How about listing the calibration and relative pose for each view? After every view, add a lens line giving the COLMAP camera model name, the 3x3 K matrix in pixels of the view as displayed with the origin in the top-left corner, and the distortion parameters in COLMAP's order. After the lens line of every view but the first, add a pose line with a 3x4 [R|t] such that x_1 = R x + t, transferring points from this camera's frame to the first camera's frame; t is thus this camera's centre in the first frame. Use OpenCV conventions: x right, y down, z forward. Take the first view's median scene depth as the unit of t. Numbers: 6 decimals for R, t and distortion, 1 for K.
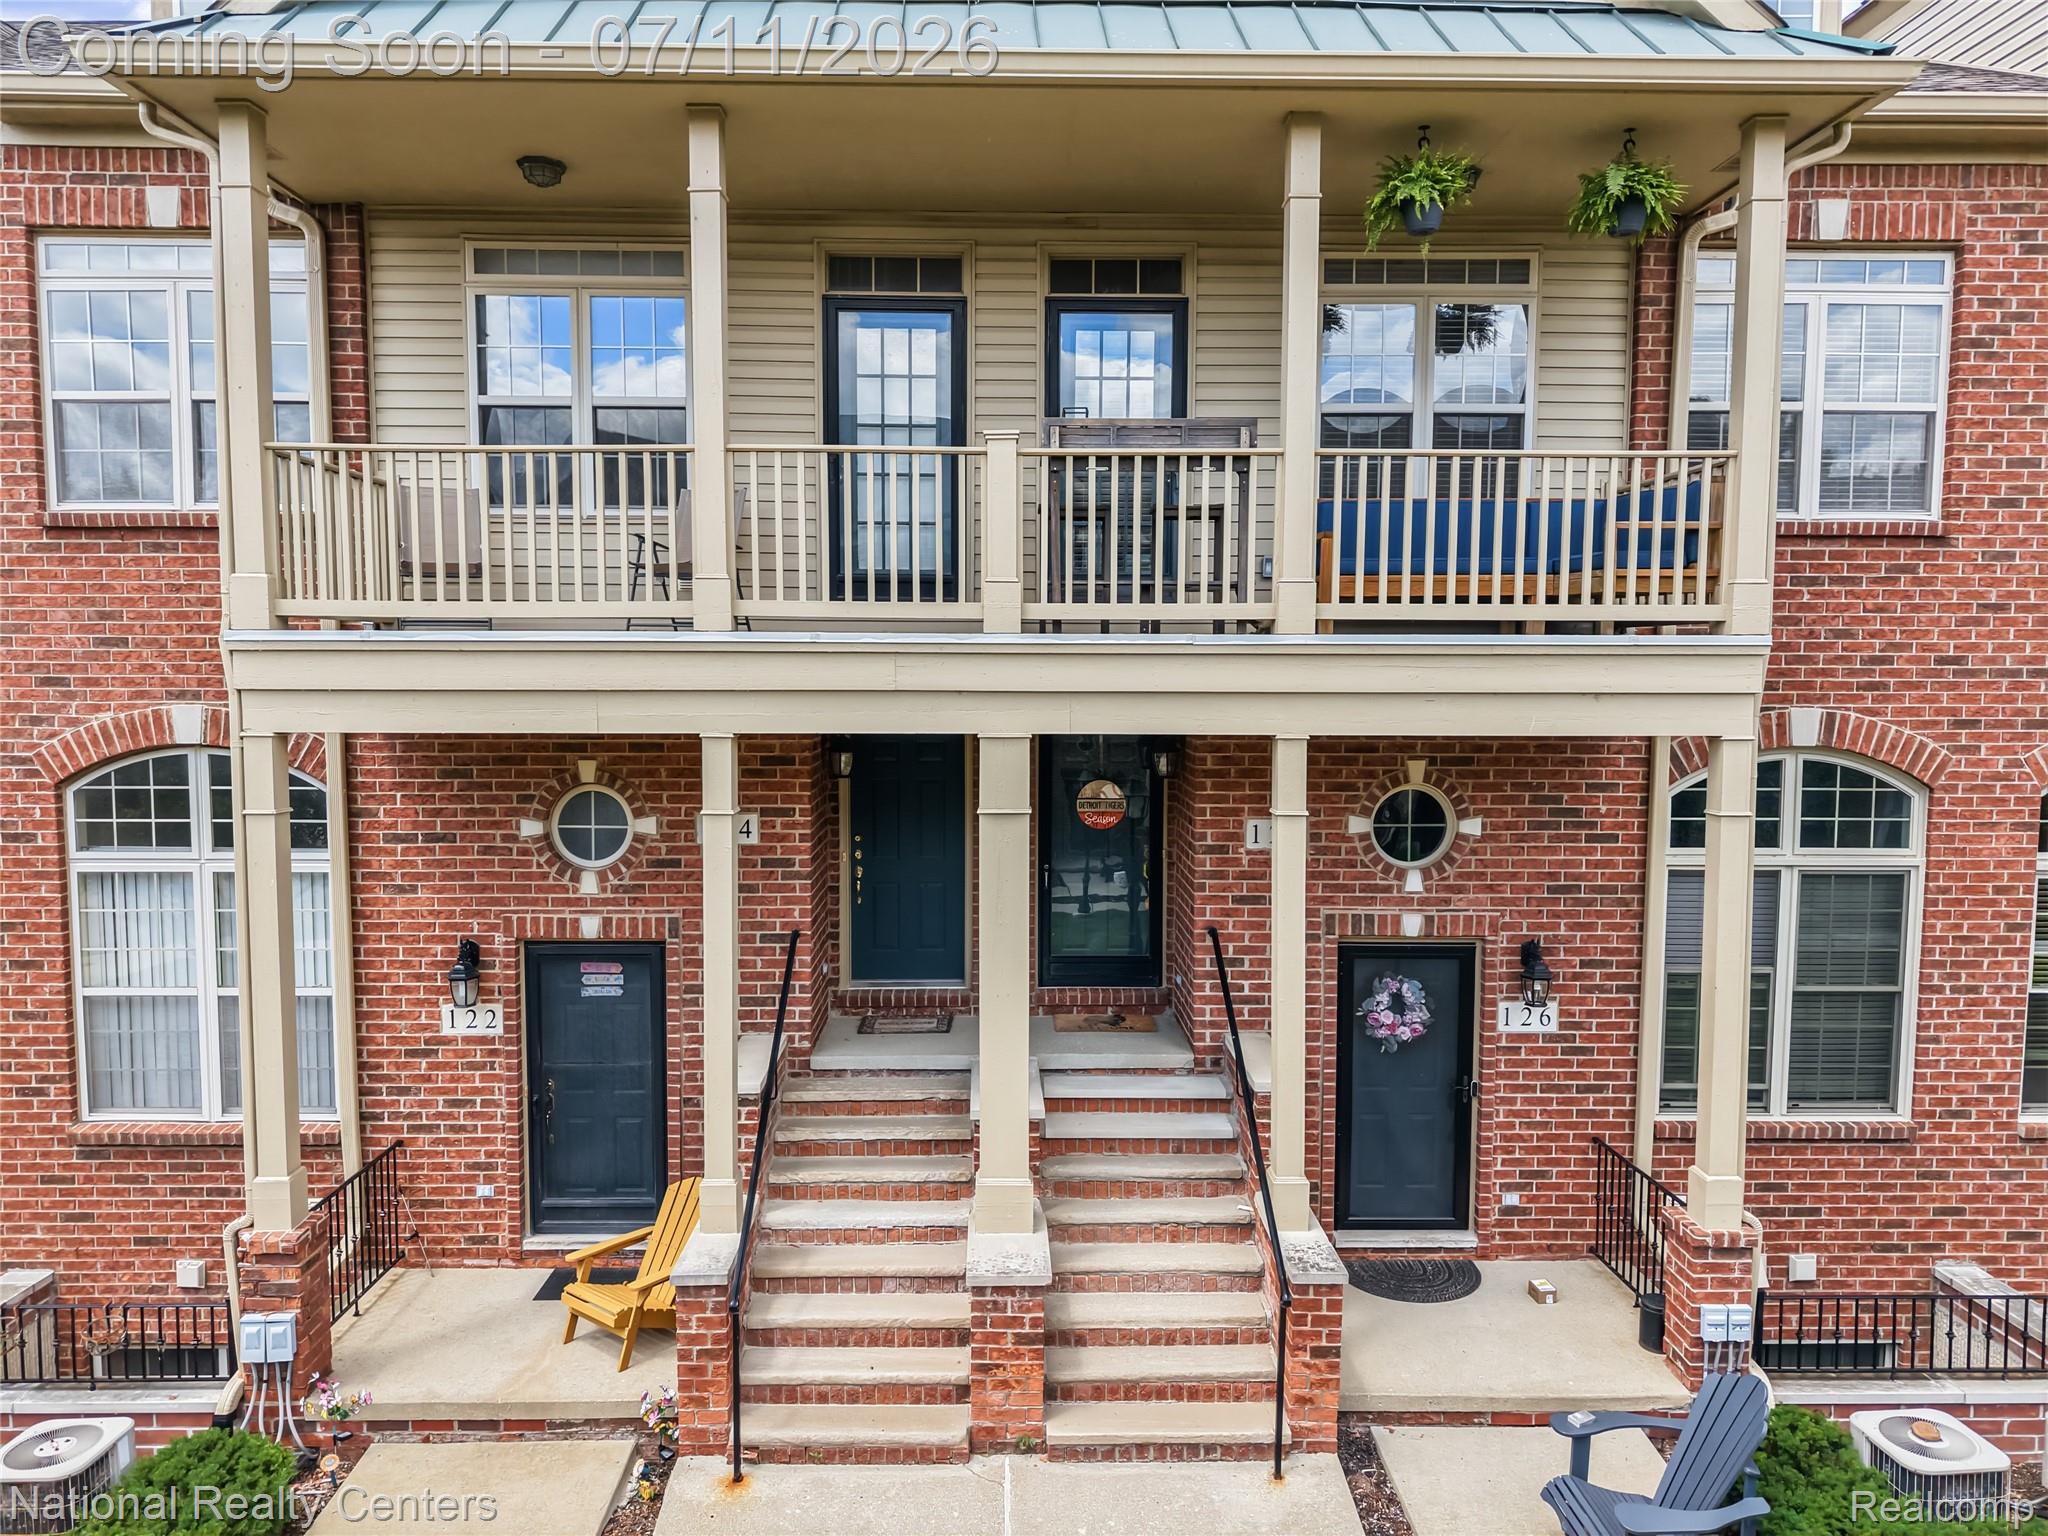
lens RADIAL K [[1389.2, 0, 1030.9], [0, 1389.2, 772.0], [0, 0, 1]] dist [0.007955, -0.035130]
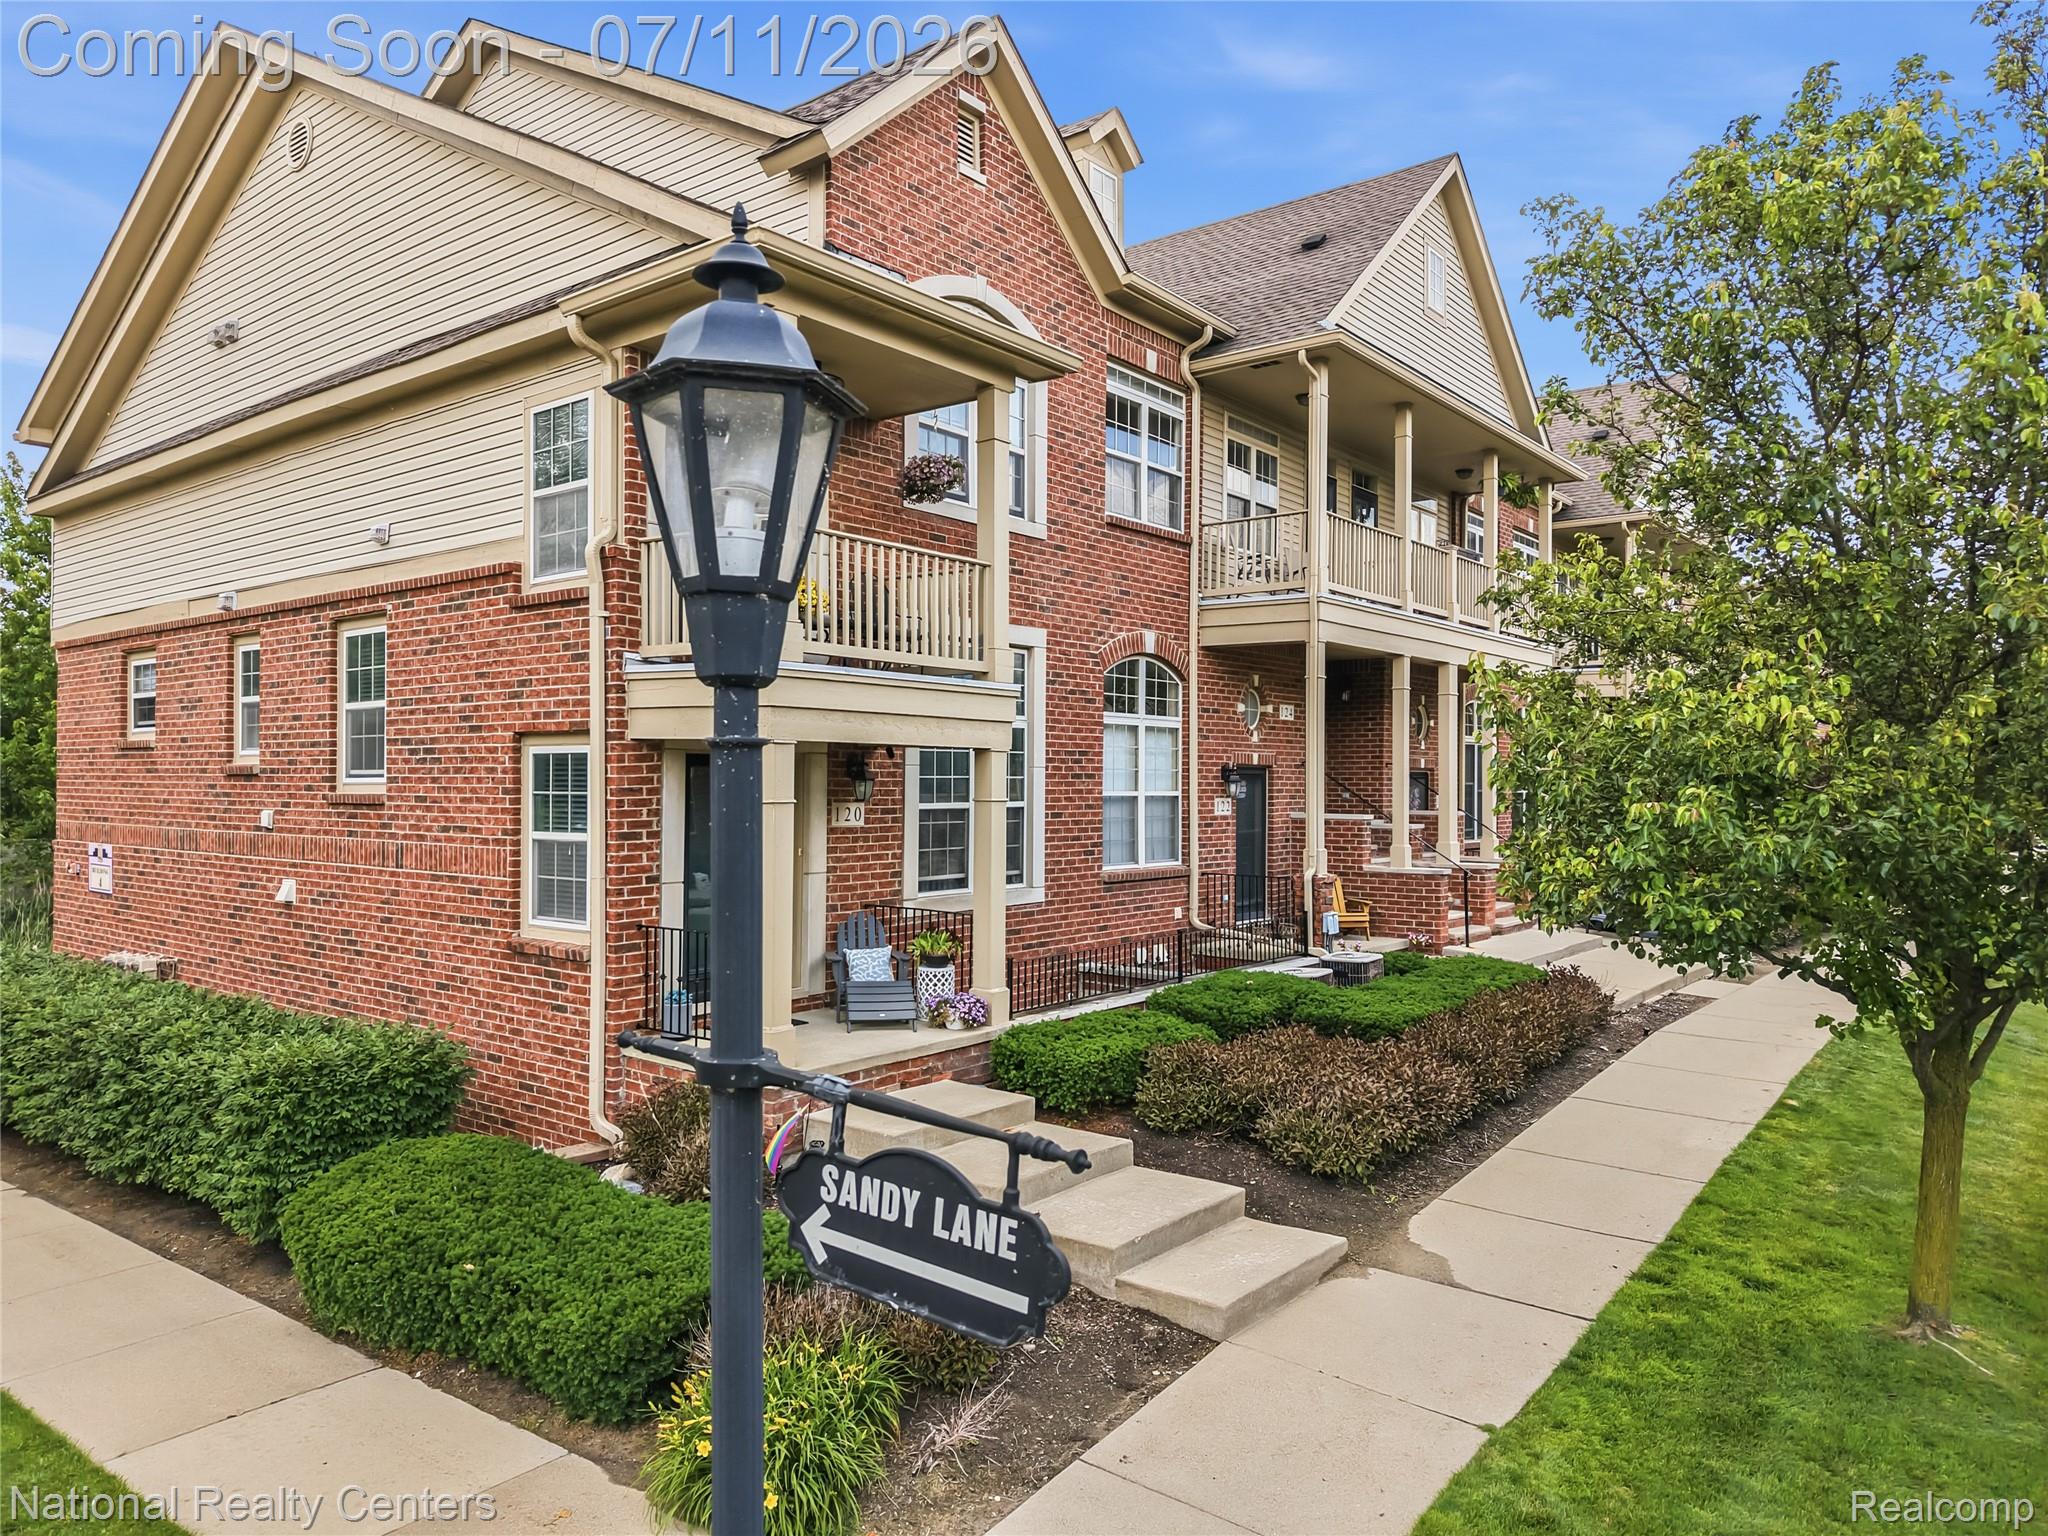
lens RADIAL K [[1389.2, 0, 1030.9], [0, 1389.2, 772.0], [0, 0, 1]] dist [0.007955, -0.035130]
pose [[0.637158, -0.001270, 0.770732, -2.101448], [0.046209, 0.998263, -0.036556, 0.193194], [-0.769347, 0.058906, 0.636110, -0.021574]]
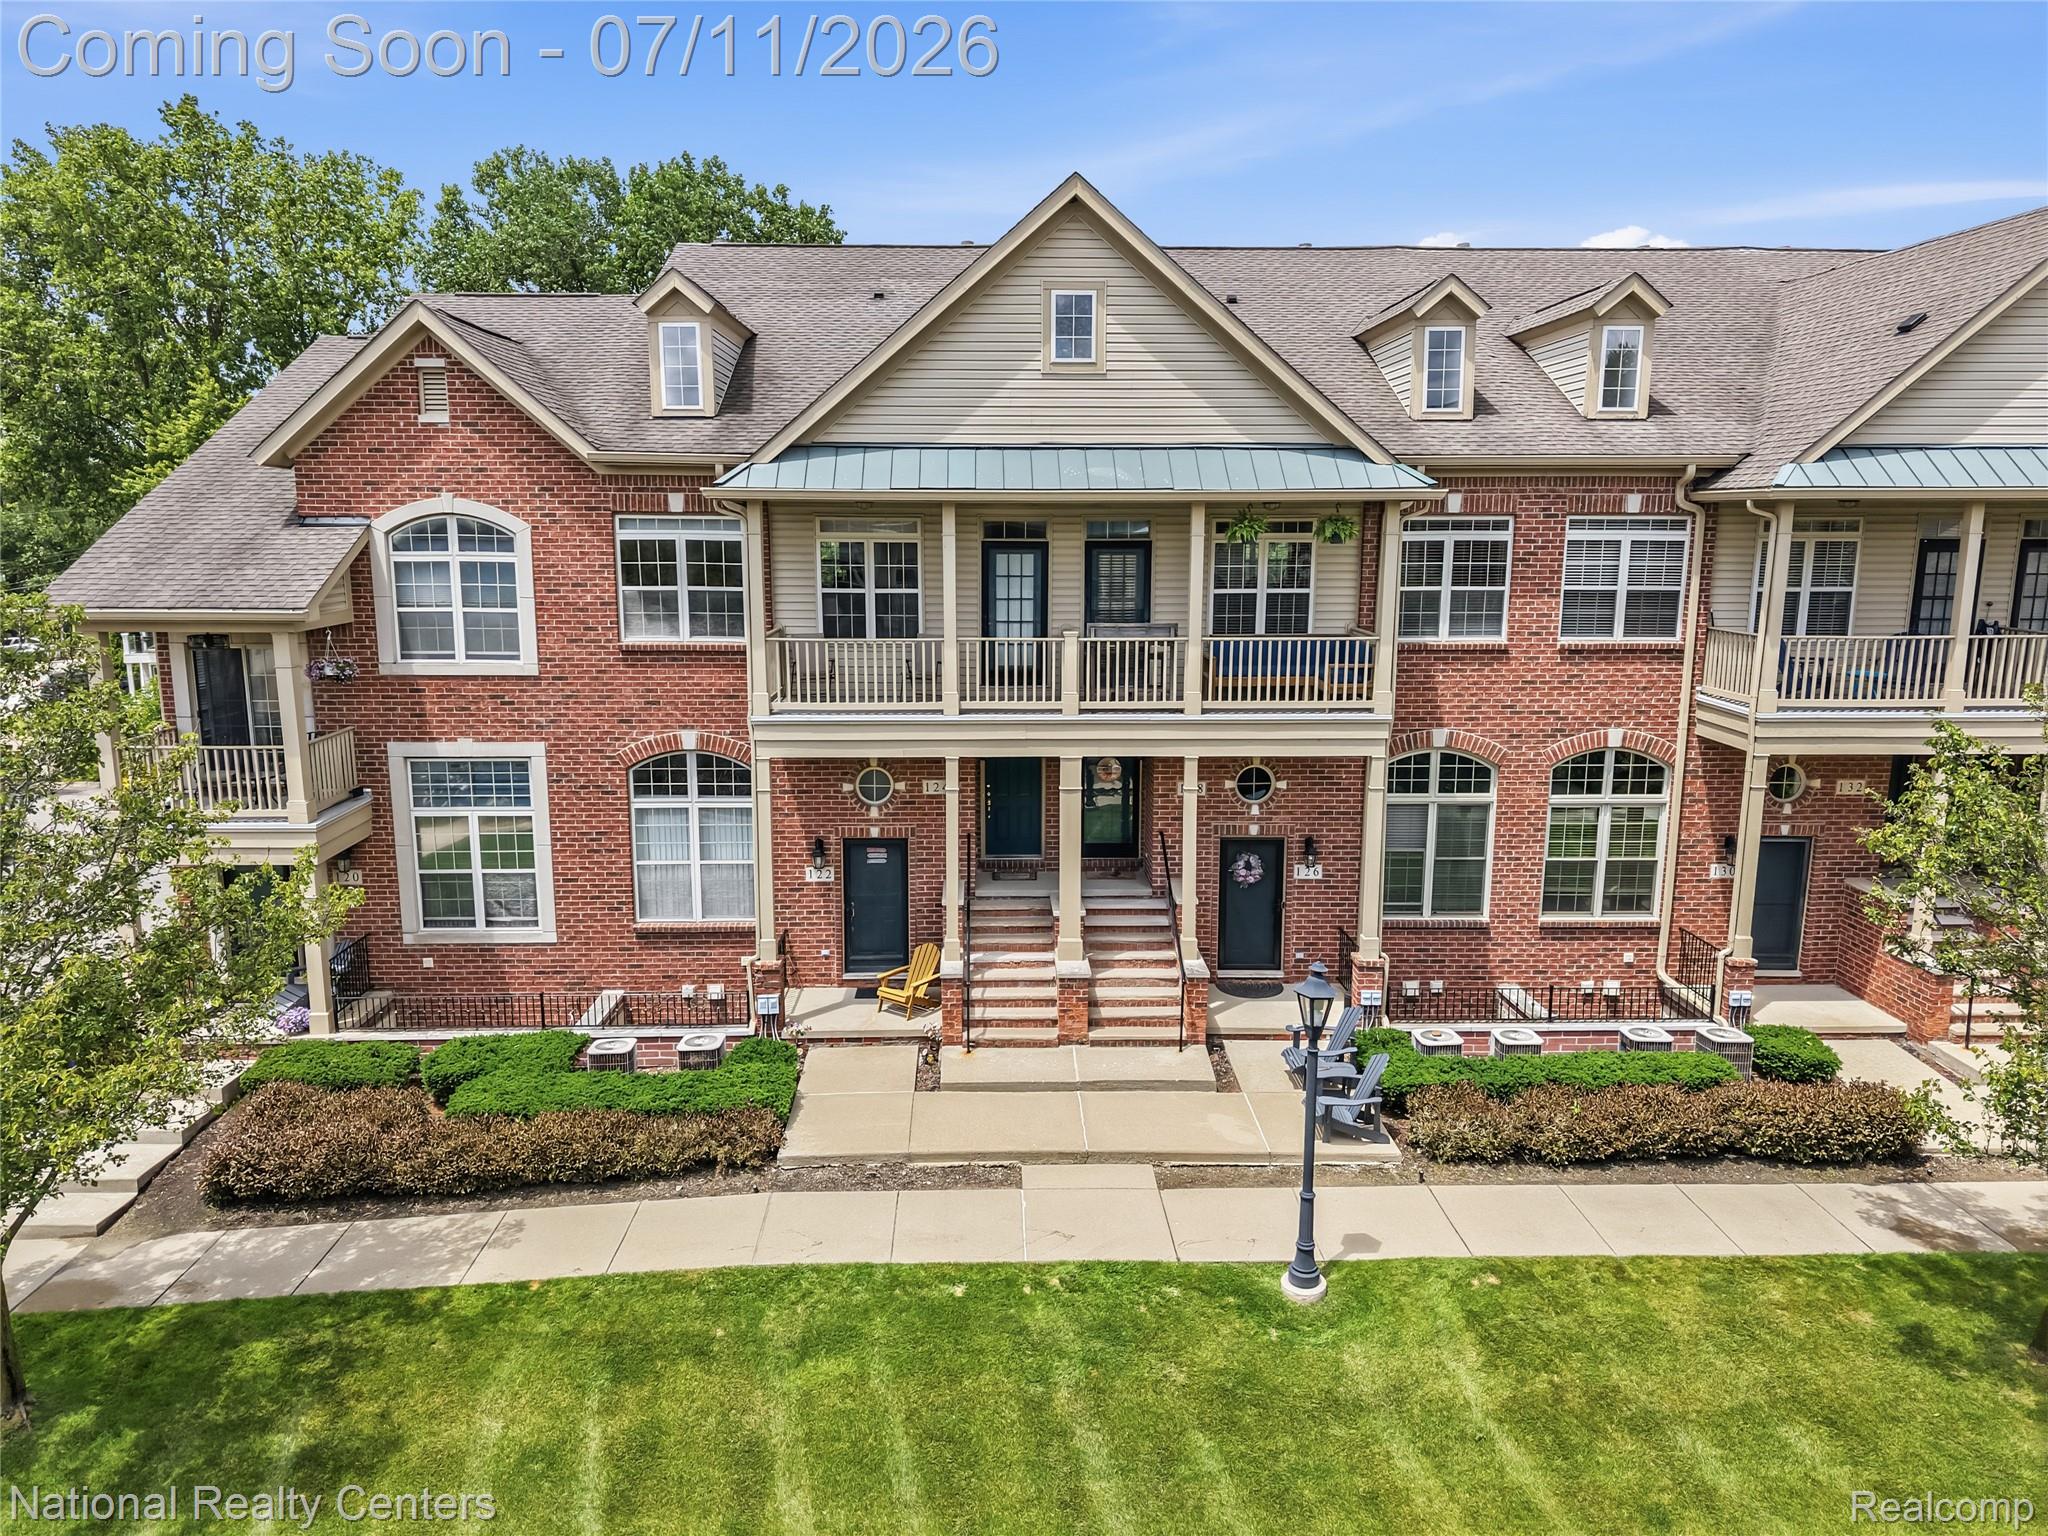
lens RADIAL K [[1389.2, 0, 1030.9], [0, 1389.2, 772.0], [0, 0, 1]] dist [0.007955, -0.035130]
pose [[0.999987, -0.002521, 0.004357, -0.083430], [0.002050, 0.994481, 0.104894, -0.212064], [-0.004597, -0.104884, 0.994474, -1.165734]]
